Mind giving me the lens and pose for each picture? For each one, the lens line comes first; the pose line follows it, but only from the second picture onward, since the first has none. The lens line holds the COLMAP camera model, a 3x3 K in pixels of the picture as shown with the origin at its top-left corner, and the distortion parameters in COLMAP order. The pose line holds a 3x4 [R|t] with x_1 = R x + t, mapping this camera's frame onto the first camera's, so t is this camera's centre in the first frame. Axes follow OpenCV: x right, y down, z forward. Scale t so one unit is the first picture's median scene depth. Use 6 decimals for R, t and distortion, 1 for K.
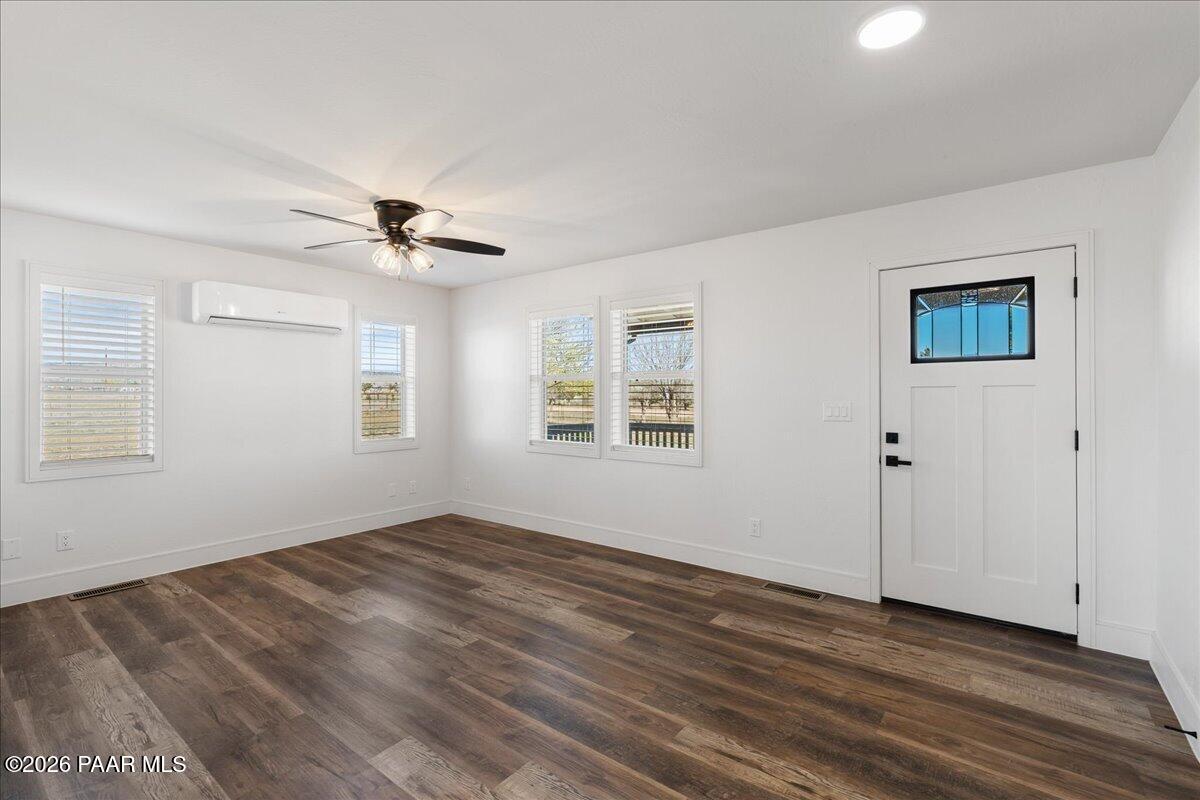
lens RADIAL K [[542.0, 0, 597.4], [0, 542.0, 395.8], [0, 0, 1]] dist [-0.000875, -0.000050]
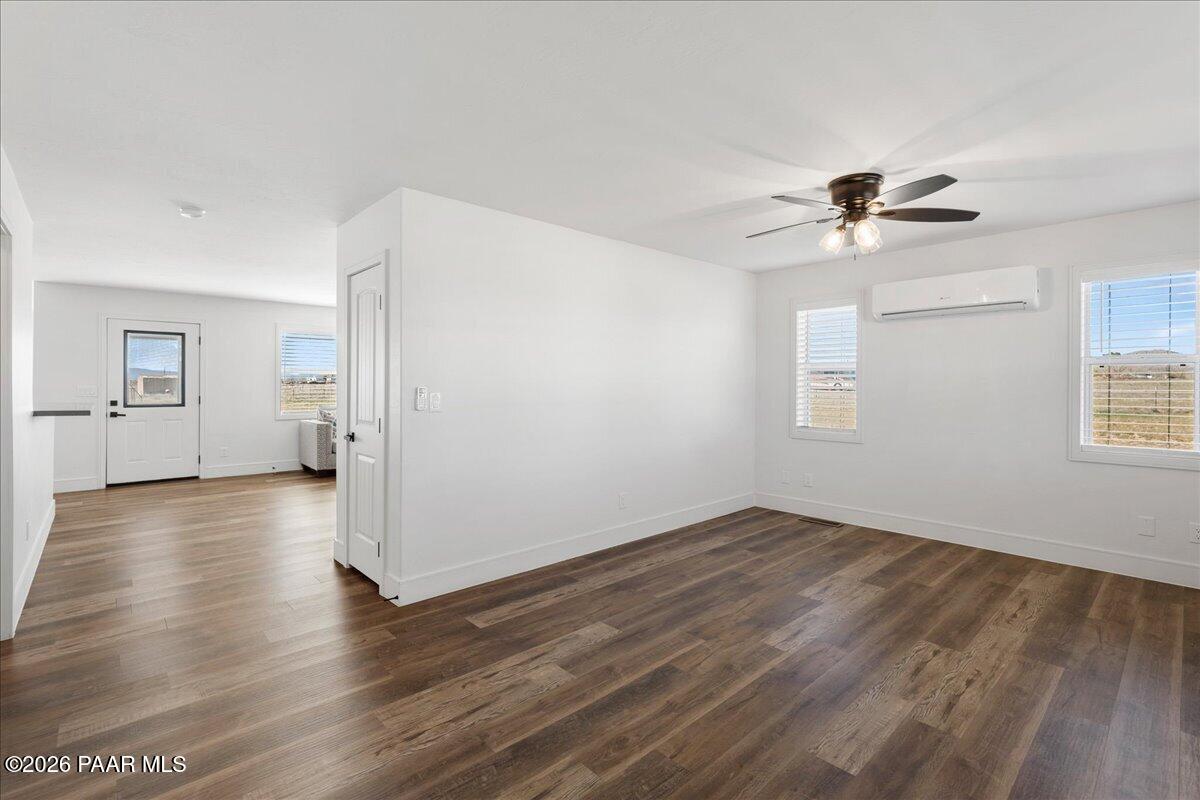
lens RADIAL K [[544.6, 0, 599.3], [0, 544.6, 387.5], [0, 0, 1]] dist [-0.001987, 0.000114]
pose [[-0.167025, 0.008793, -0.985913, 0.634673], [-0.001237, 0.999958, 0.009128, -0.002039], [0.985952, 0.002745, -0.167007, 0.729905]]
